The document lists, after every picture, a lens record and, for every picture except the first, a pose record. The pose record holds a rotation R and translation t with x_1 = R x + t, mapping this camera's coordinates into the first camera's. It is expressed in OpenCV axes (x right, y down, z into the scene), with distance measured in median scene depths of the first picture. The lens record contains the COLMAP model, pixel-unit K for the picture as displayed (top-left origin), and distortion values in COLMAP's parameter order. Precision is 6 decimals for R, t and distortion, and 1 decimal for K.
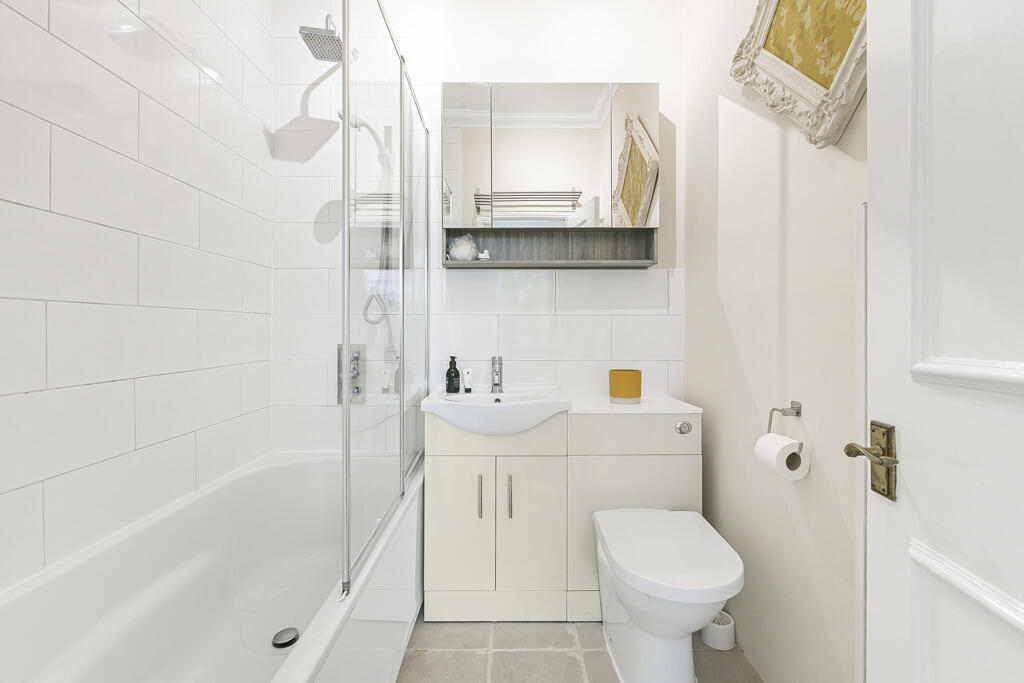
lens RADIAL K [[460.1, 0, 509.3], [0, 460.1, 332.6], [0, 0, 1]] dist [0.003994, -0.001316]
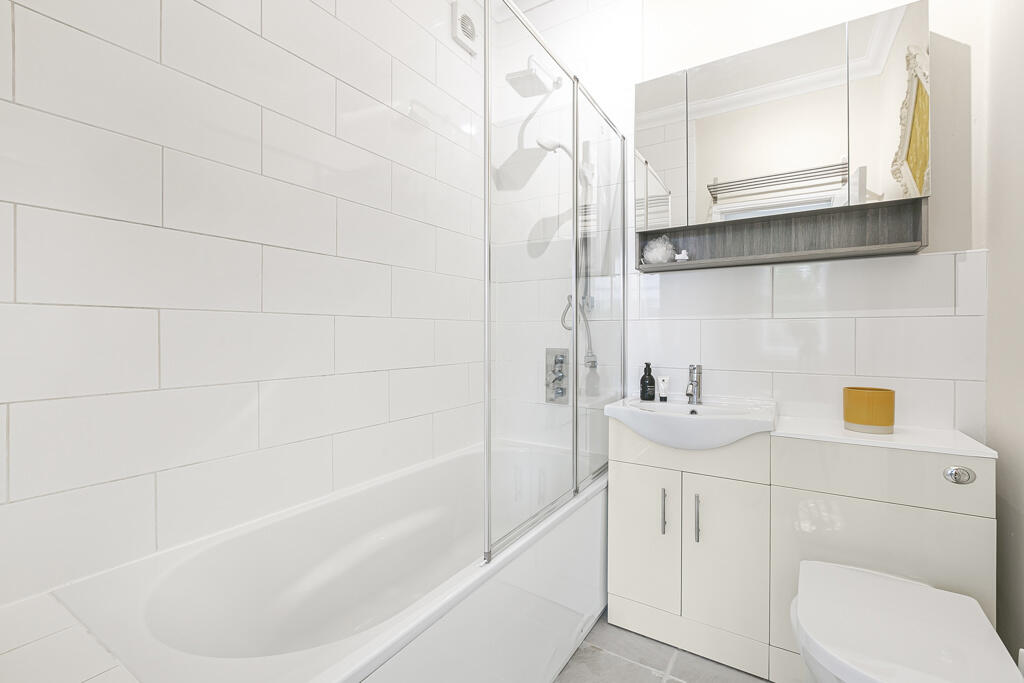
lens RADIAL K [[460.1, 0, 508.6], [0, 460.1, 336.6], [0, 0, 1]] dist [0.003994, -0.001316]
pose [[0.839640, 0.004228, -0.543127, 0.158812], [-0.005454, 0.999985, -0.000648, -0.001602], [0.543116, 0.003506, 0.839650, 0.023530]]
